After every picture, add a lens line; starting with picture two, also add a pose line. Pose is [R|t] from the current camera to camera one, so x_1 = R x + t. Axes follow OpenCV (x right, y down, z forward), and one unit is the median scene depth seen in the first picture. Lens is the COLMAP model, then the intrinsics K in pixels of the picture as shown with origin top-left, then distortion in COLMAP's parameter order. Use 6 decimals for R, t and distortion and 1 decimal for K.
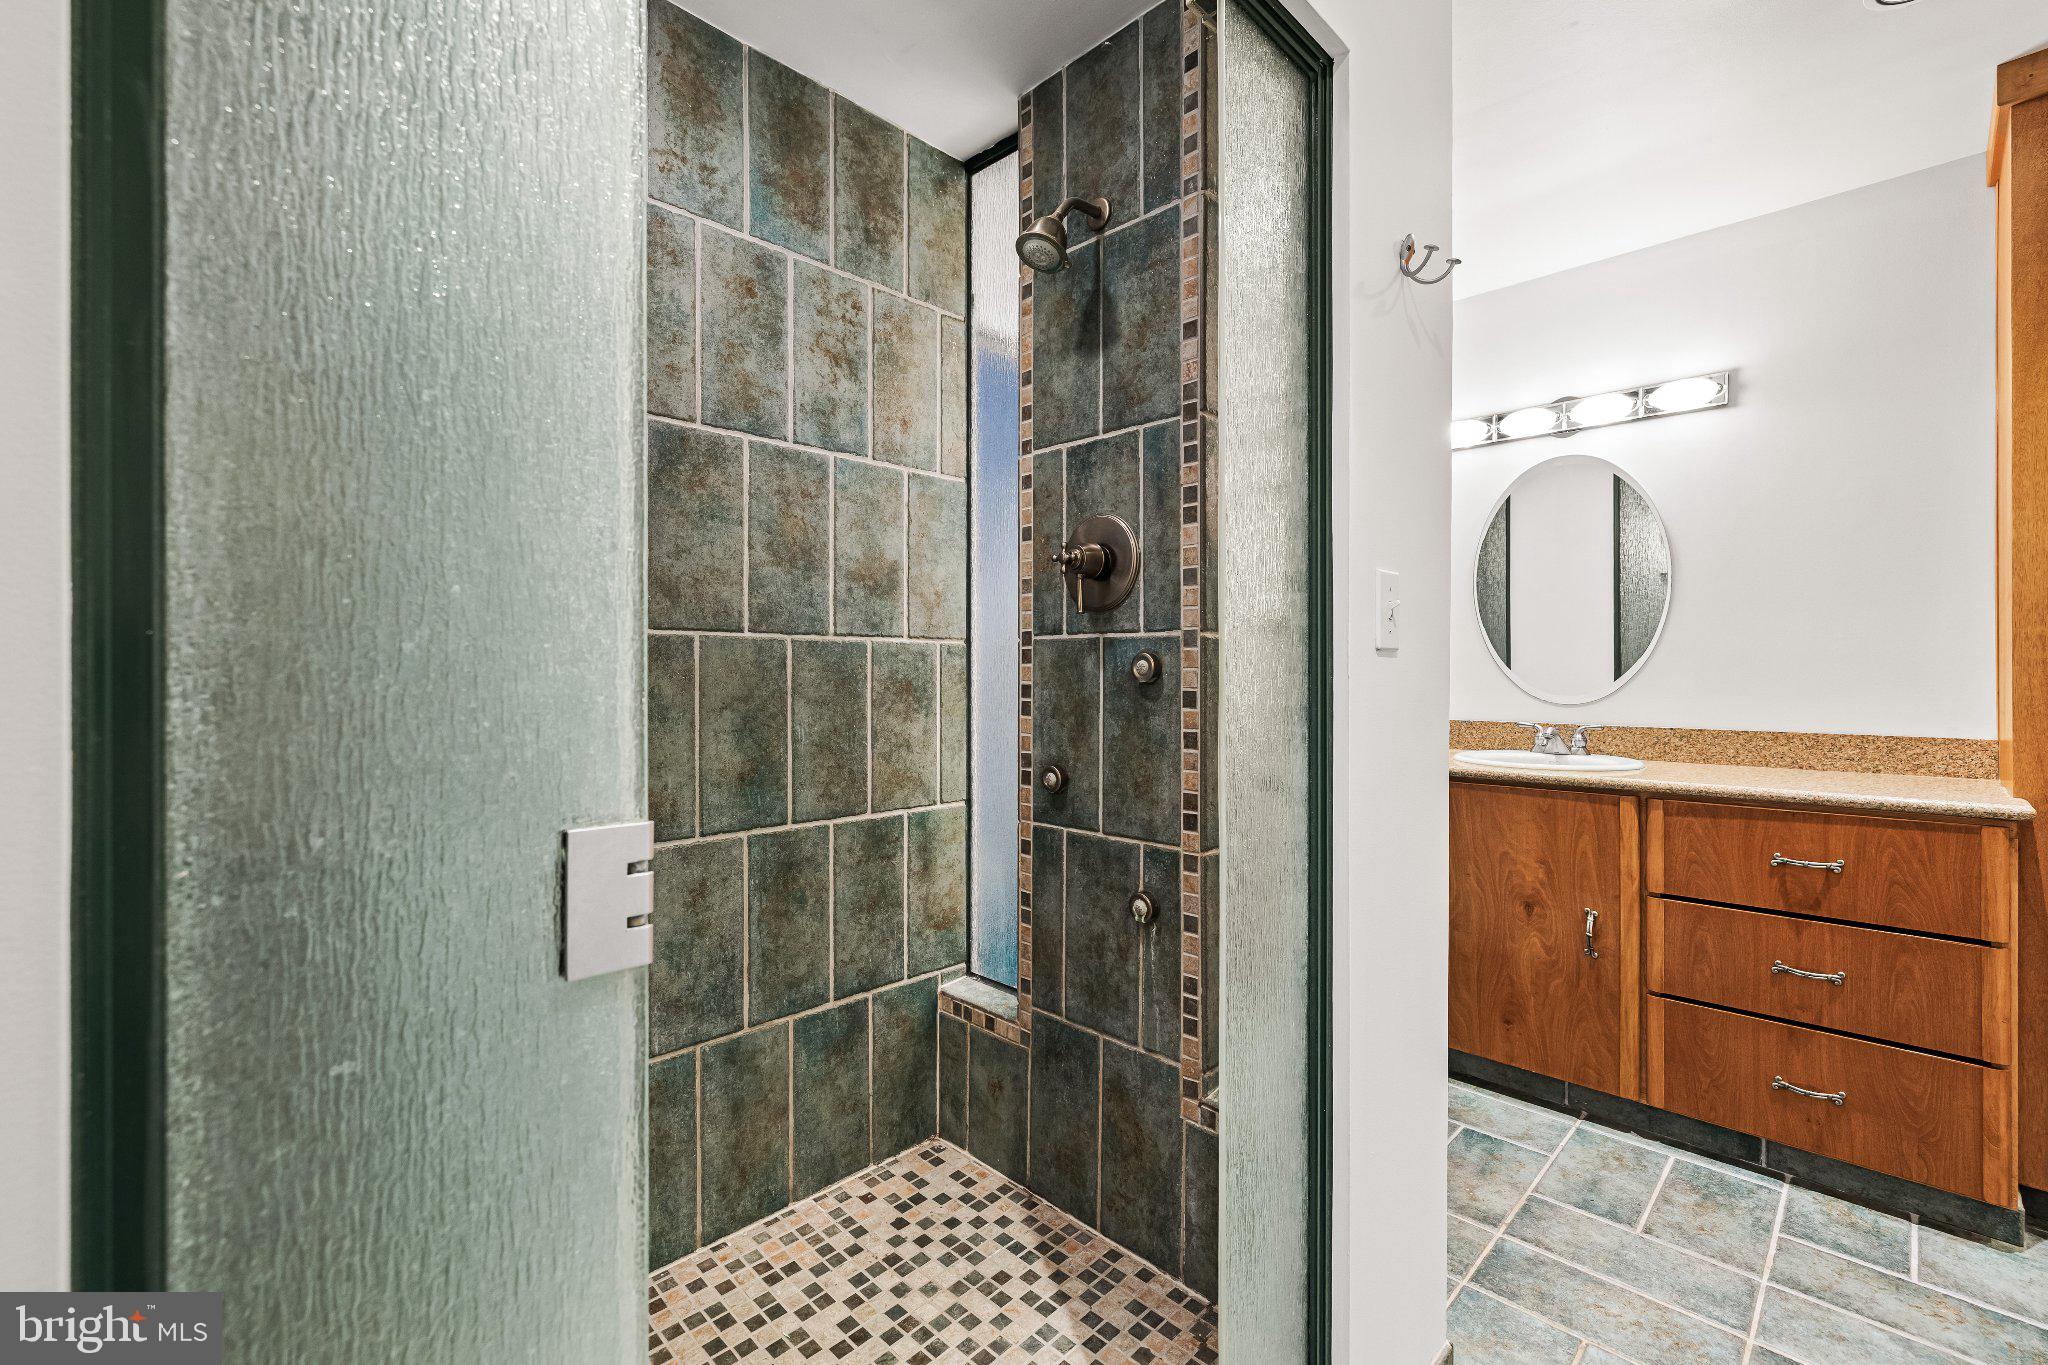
lens RADIAL K [[870.5, 0, 1024.0], [0, 870.5, 682.5], [0, 0, 1]] dist [-0.001029, -0.000102]
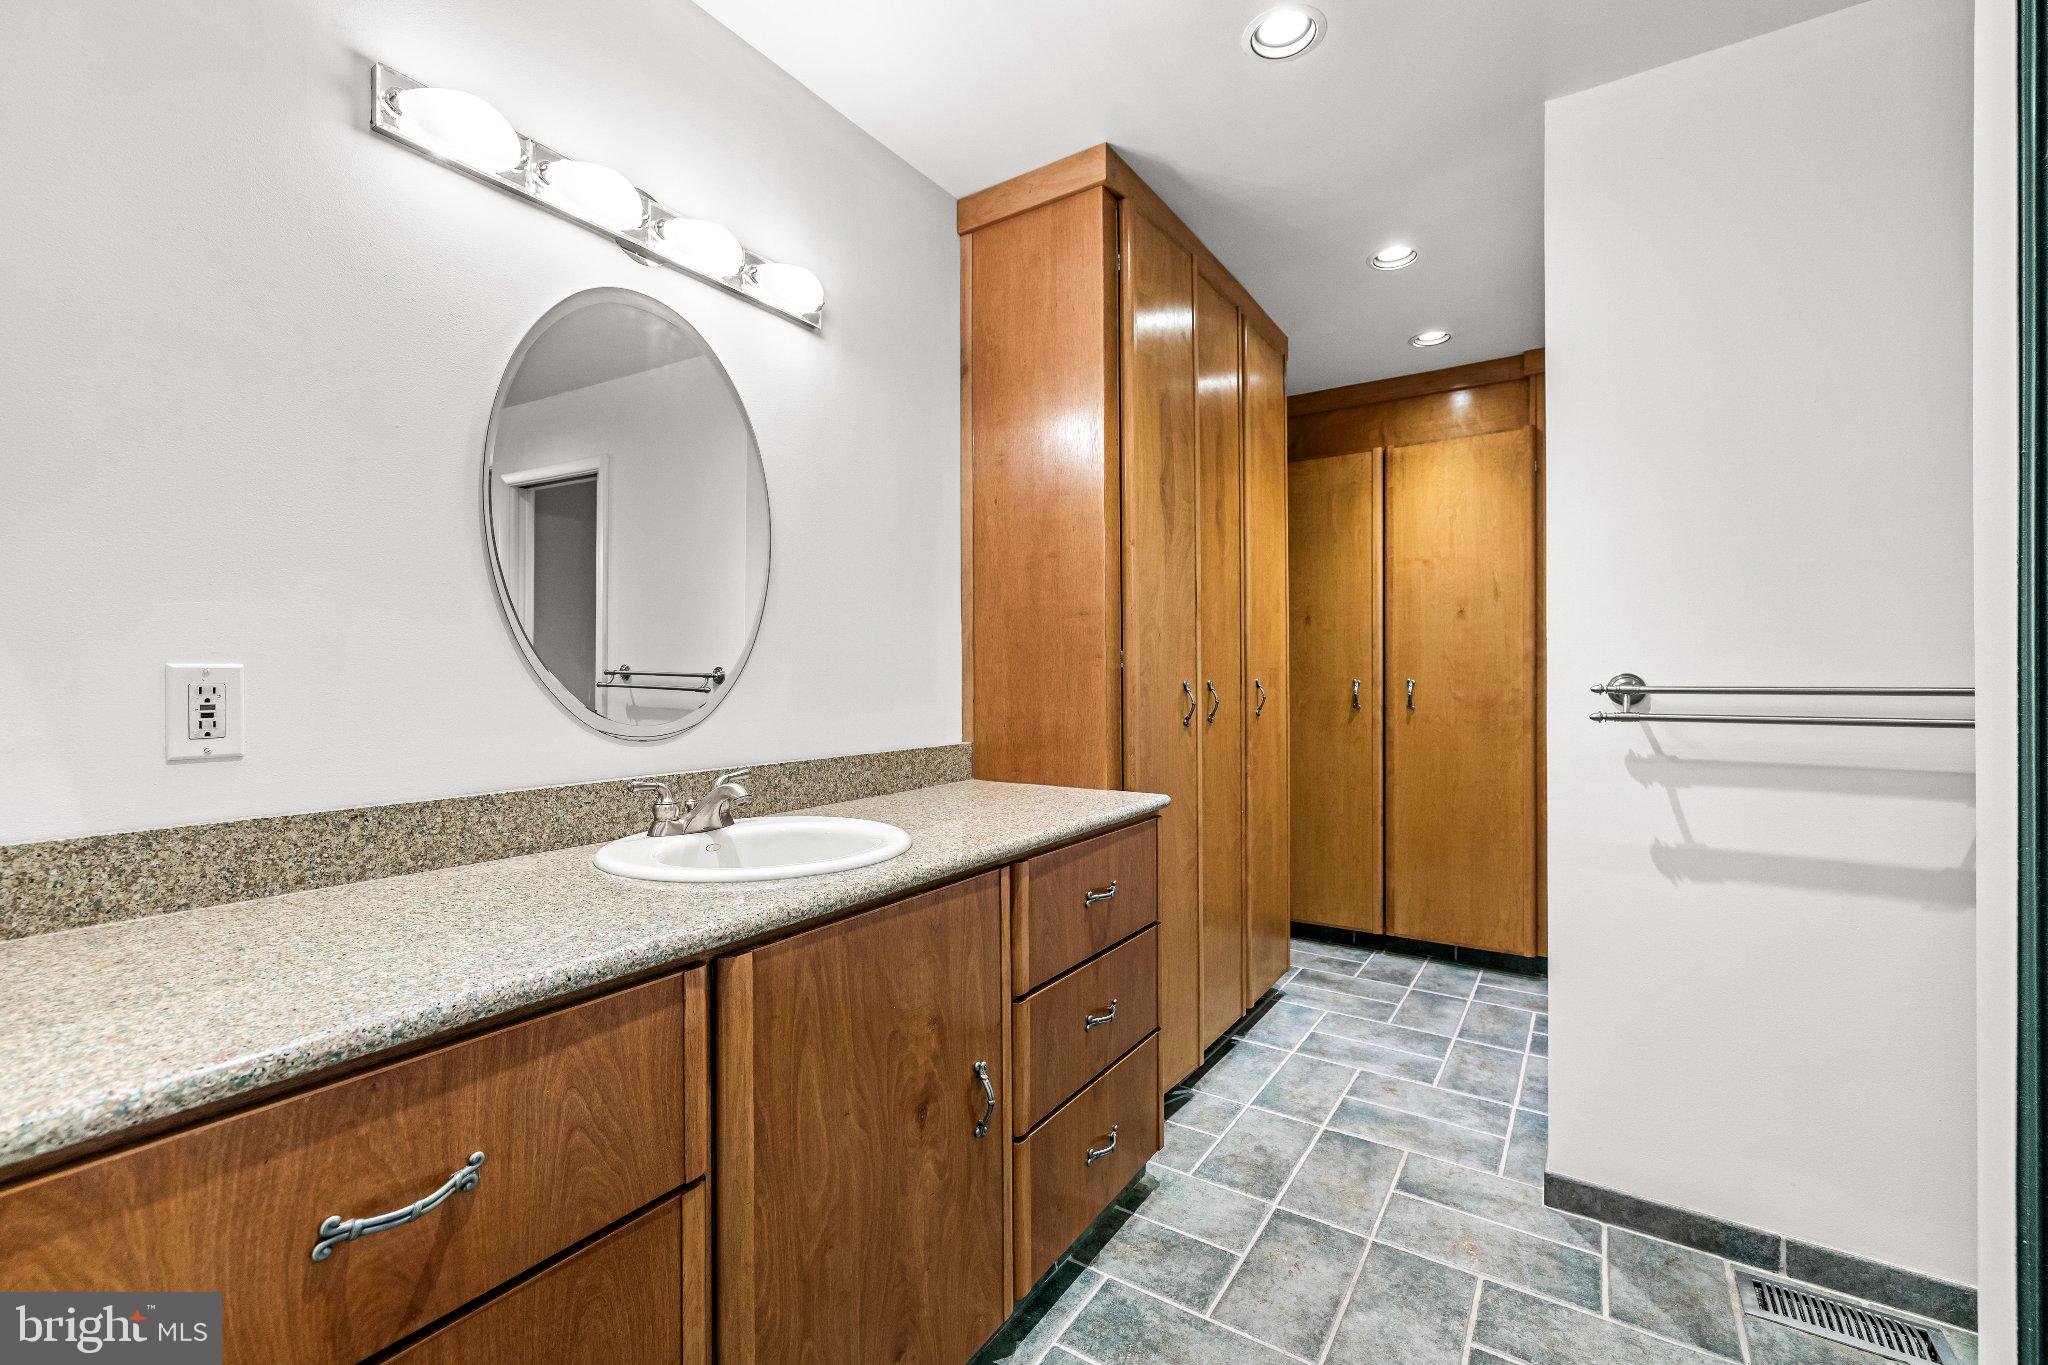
lens RADIAL K [[870.5, 0, 1024.0], [0, 870.5, 682.5], [0, 0, 1]] dist [-0.001029, -0.000102]
pose [[-0.202861, -0.003125, 0.979203, 0.032108], [0.016067, 0.999850, 0.006520, -0.014406], [-0.979076, 0.017056, -0.202780, 1.054885]]
